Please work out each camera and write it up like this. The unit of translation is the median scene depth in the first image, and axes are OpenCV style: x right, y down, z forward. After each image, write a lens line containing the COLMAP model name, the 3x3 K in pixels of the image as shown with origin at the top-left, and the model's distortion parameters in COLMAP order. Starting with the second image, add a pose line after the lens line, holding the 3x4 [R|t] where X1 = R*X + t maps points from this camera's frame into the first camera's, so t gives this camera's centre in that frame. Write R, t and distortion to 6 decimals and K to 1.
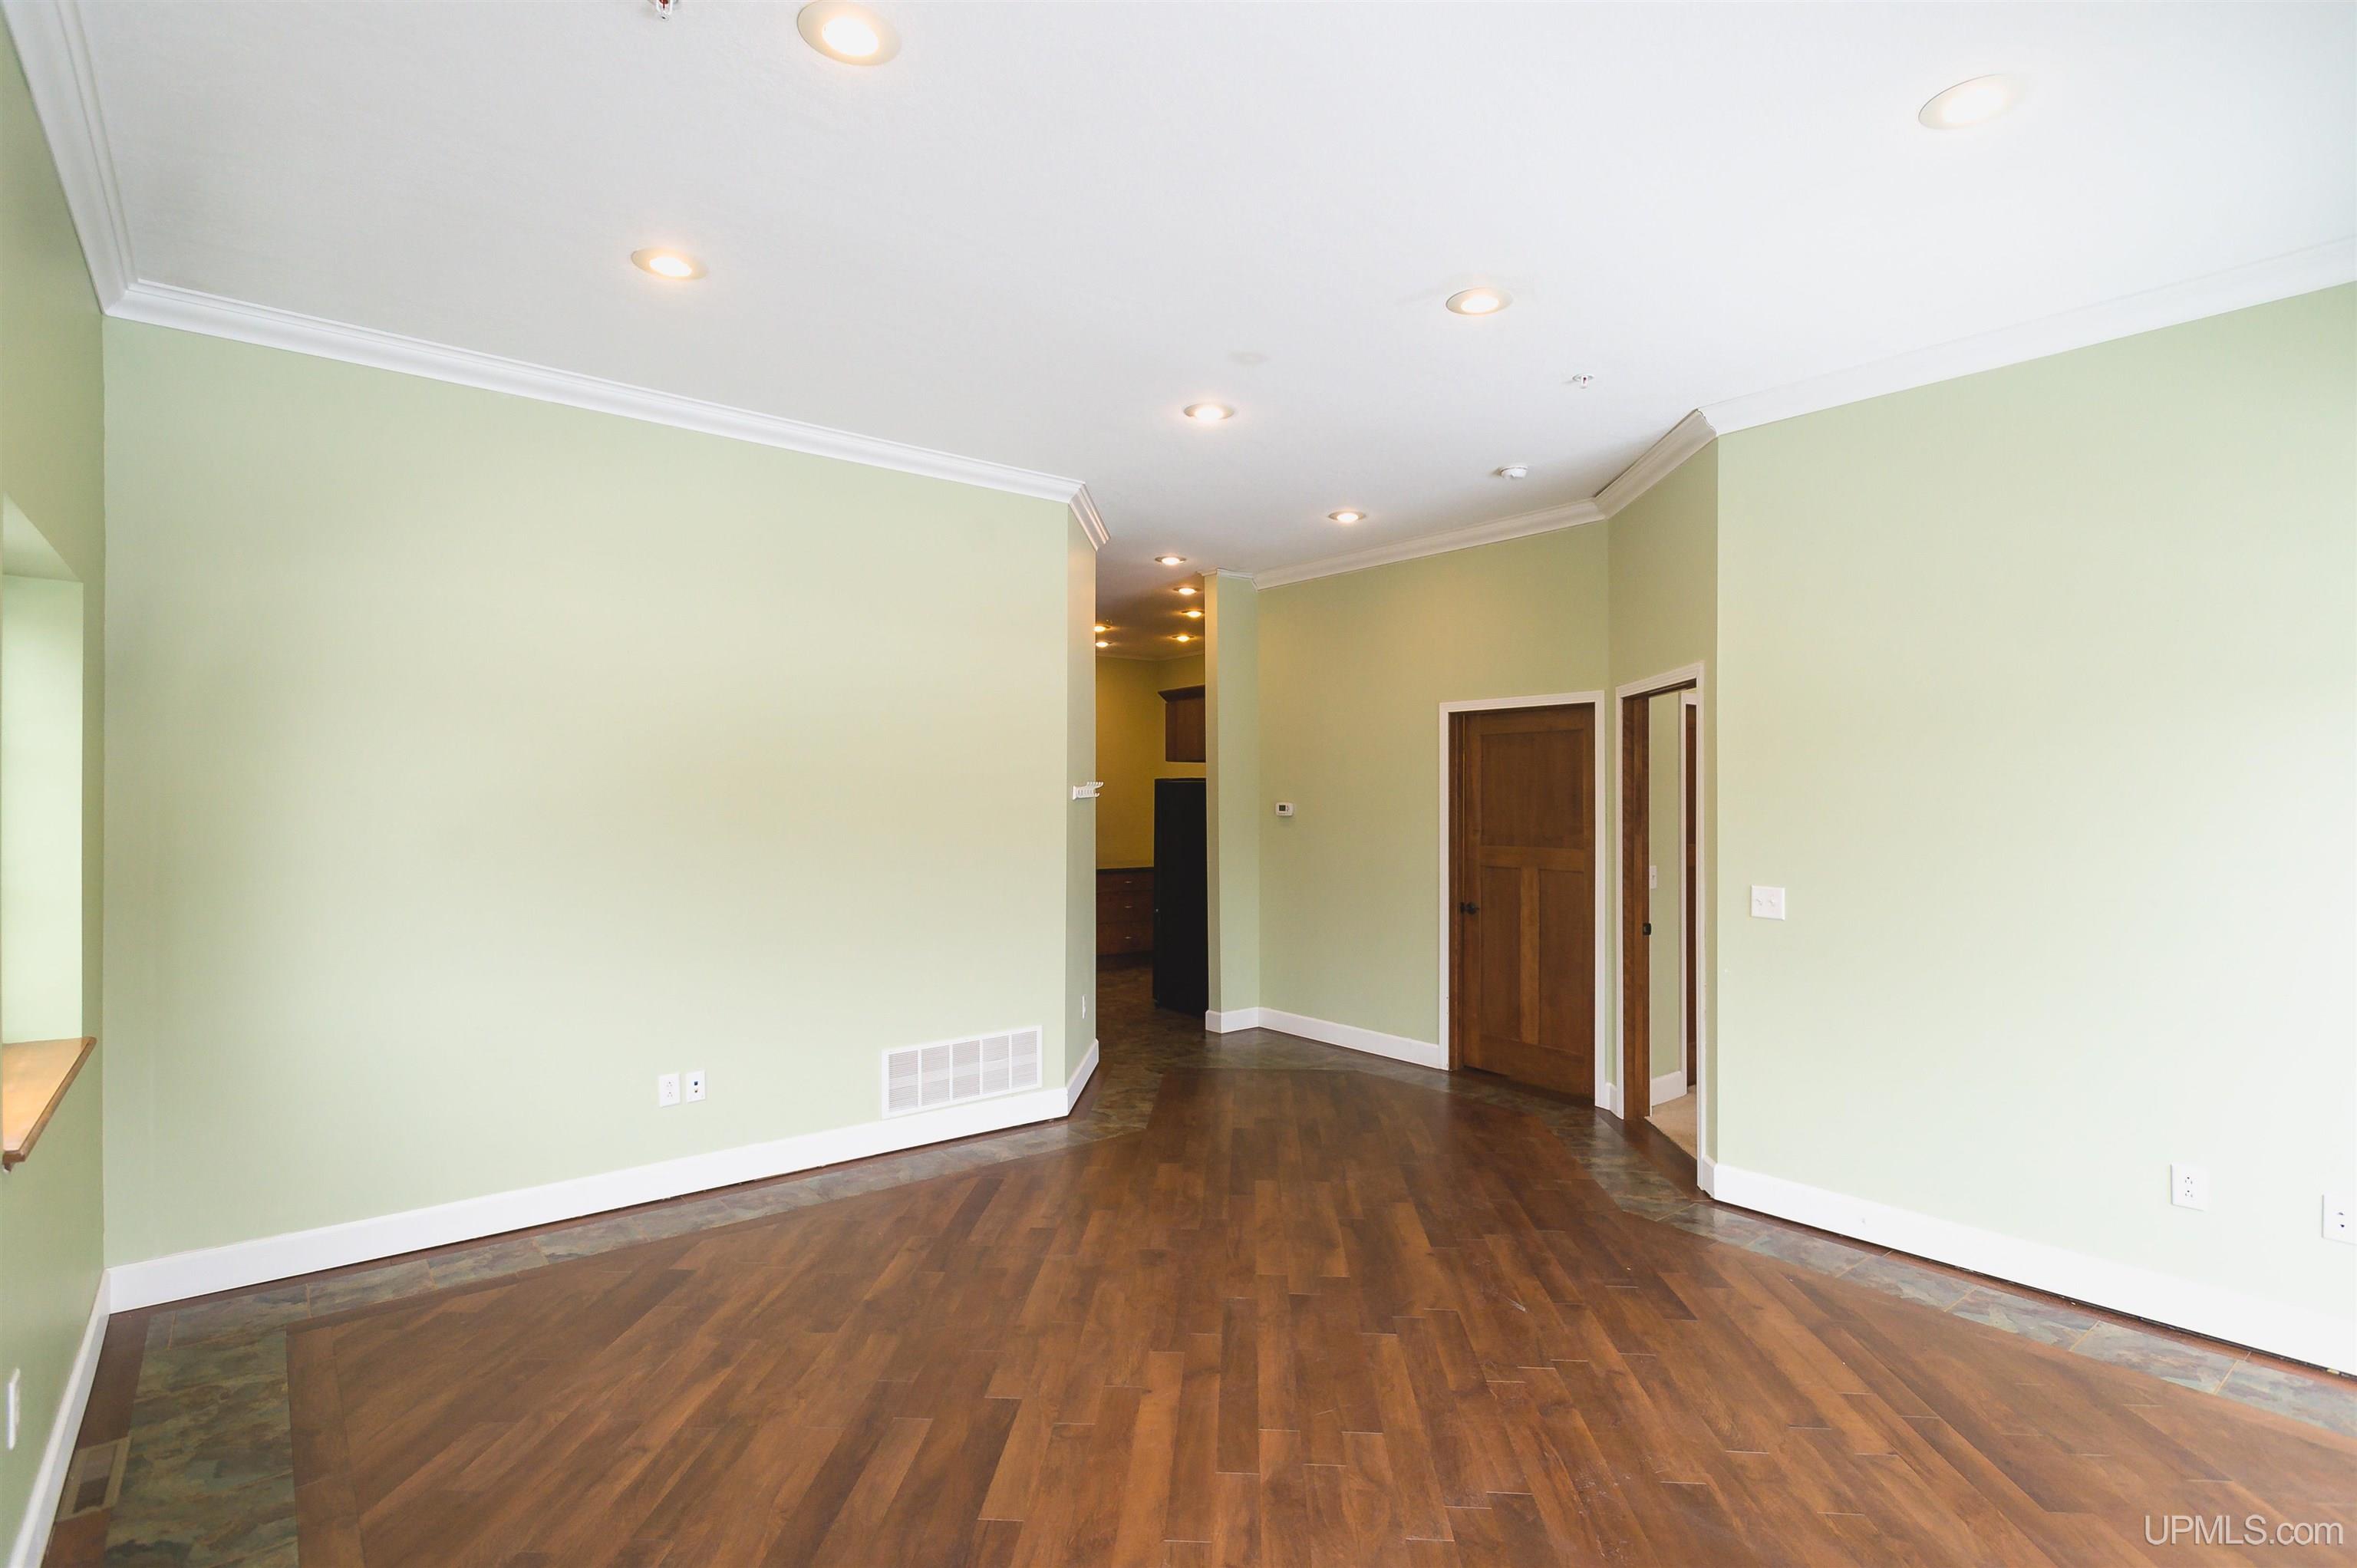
lens RADIAL K [[1142.1, 0, 1184.6], [0, 1142.1, 785.5], [0, 0, 1]] dist [0.018848, -0.001315]
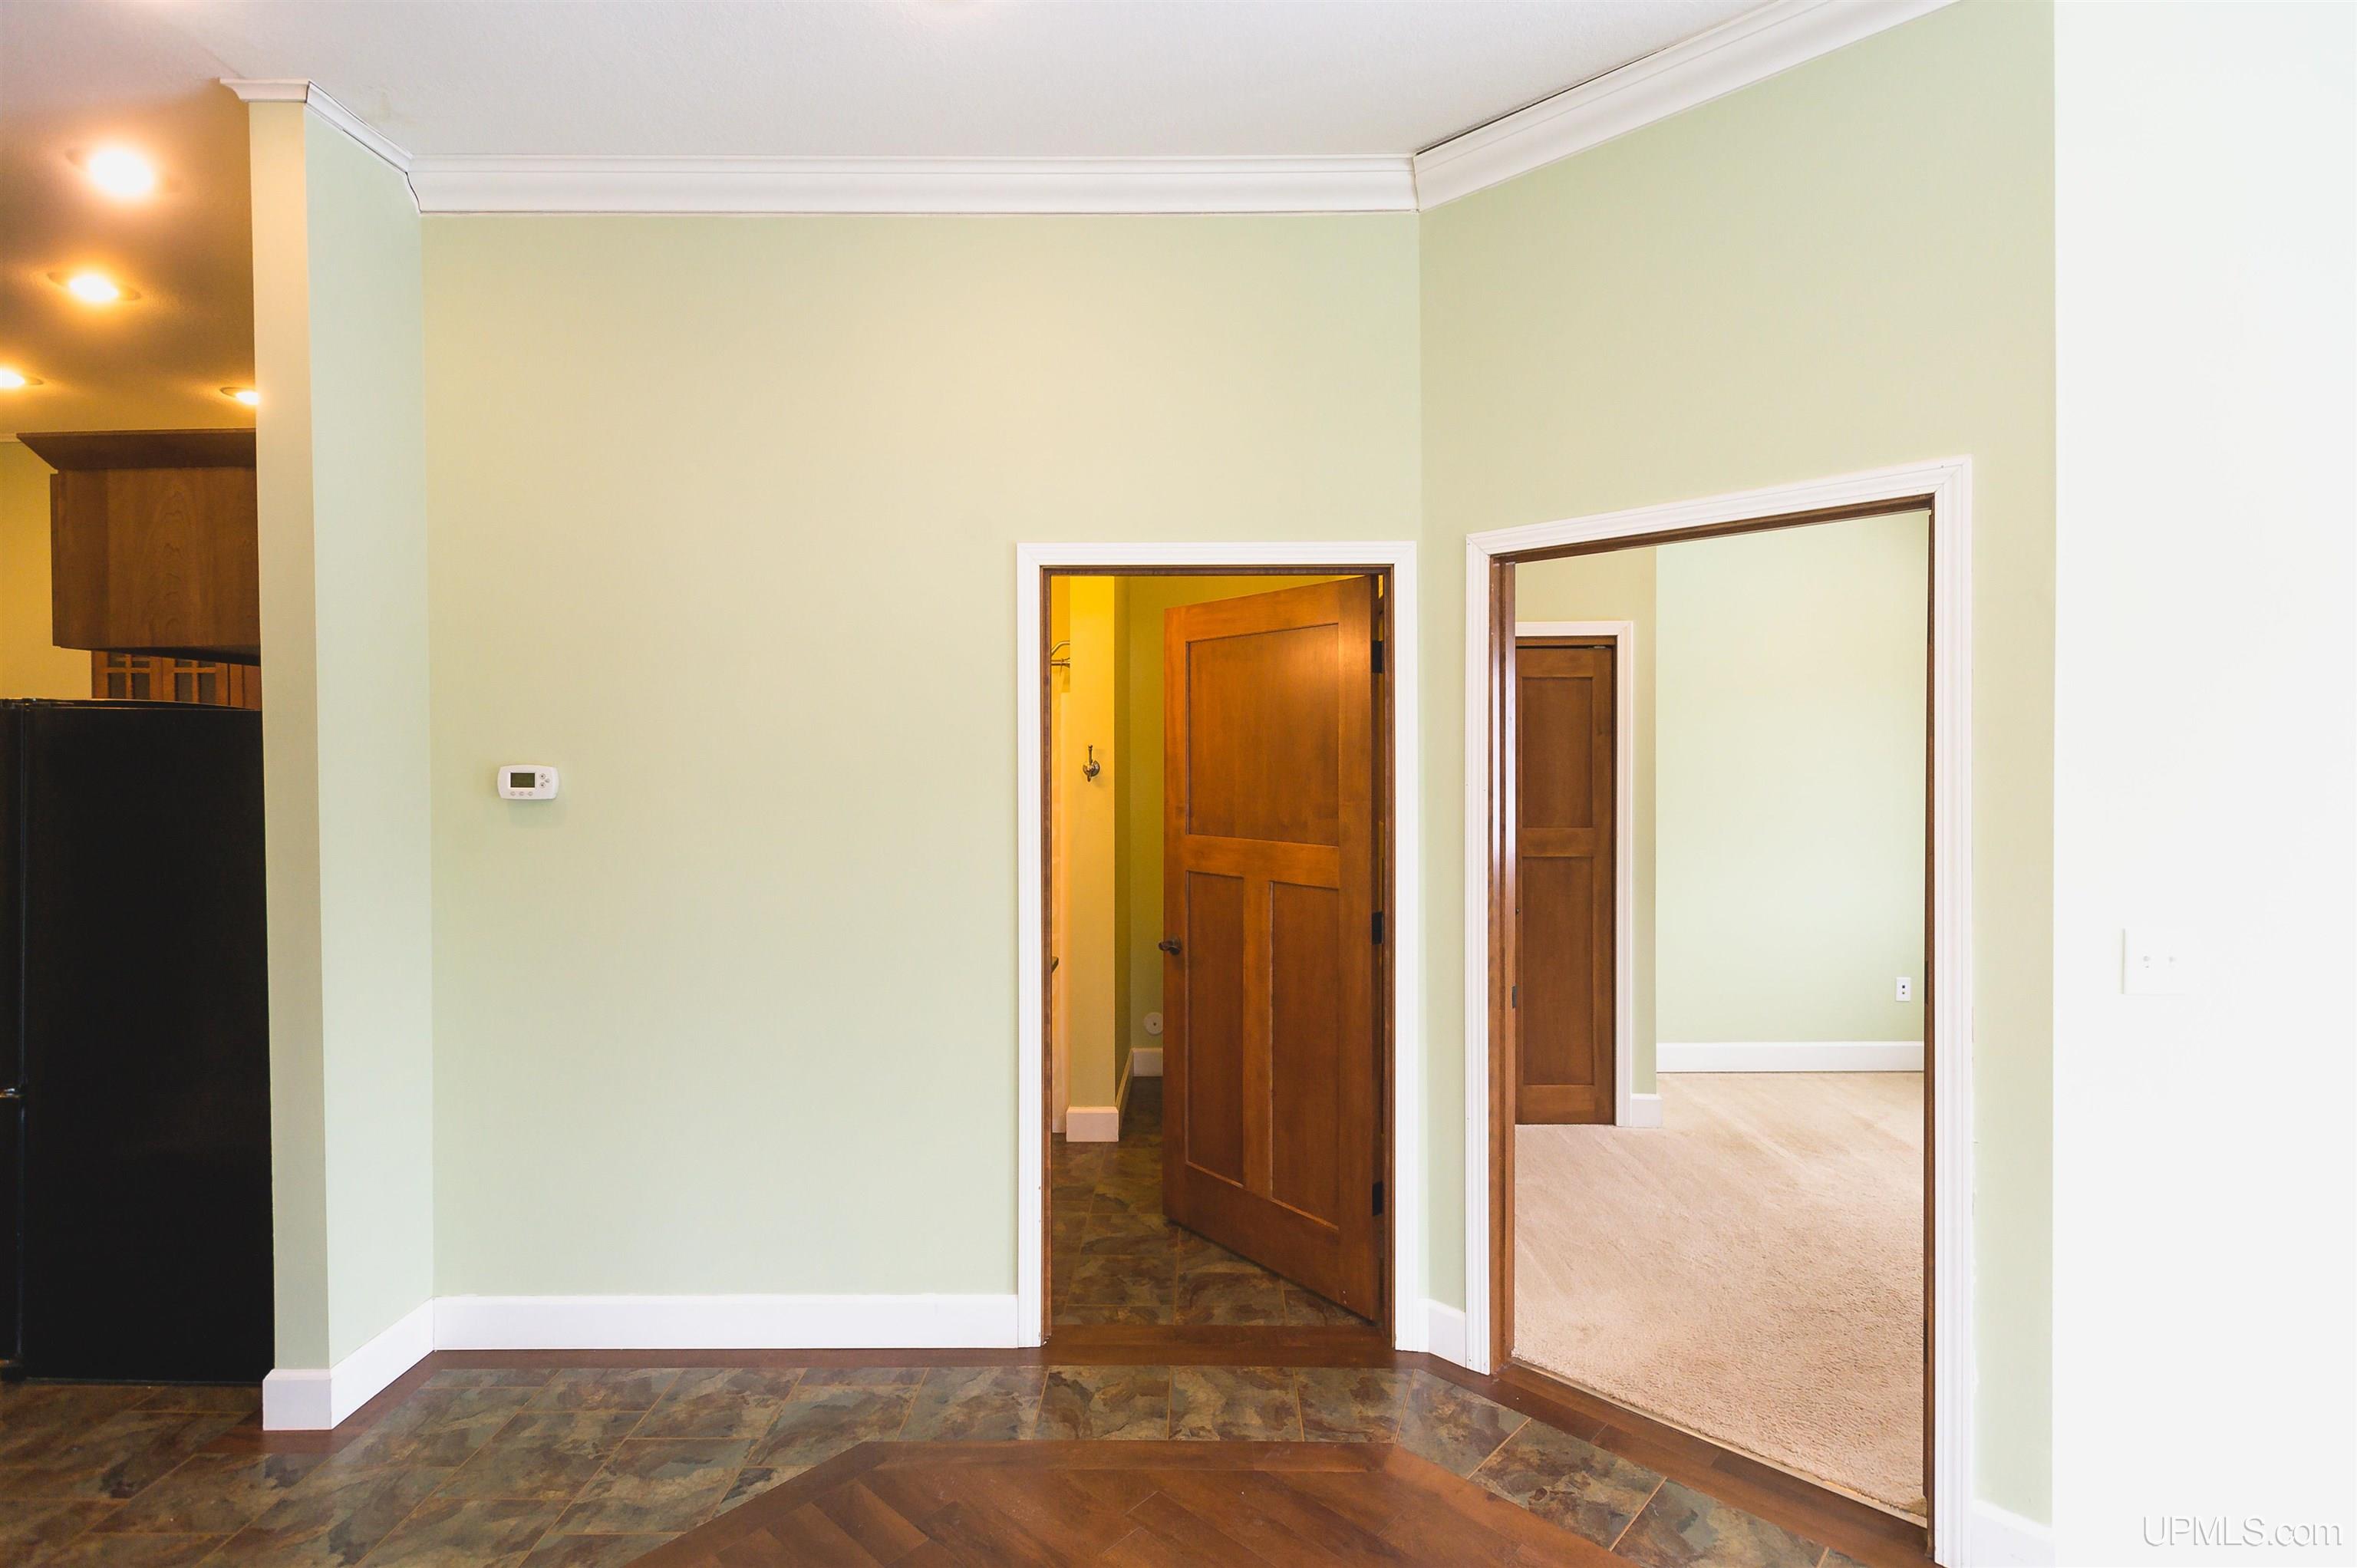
lens RADIAL K [[1142.1, 0, 1180.2], [0, 1142.1, 769.0], [0, 0, 1]] dist [0.018848, -0.001315]
pose [[0.634043, -0.003259, 0.773291, -0.081350], [-0.002347, 0.999978, 0.006138, 0.013341], [-0.773294, -0.005706, 0.634021, 0.604640]]
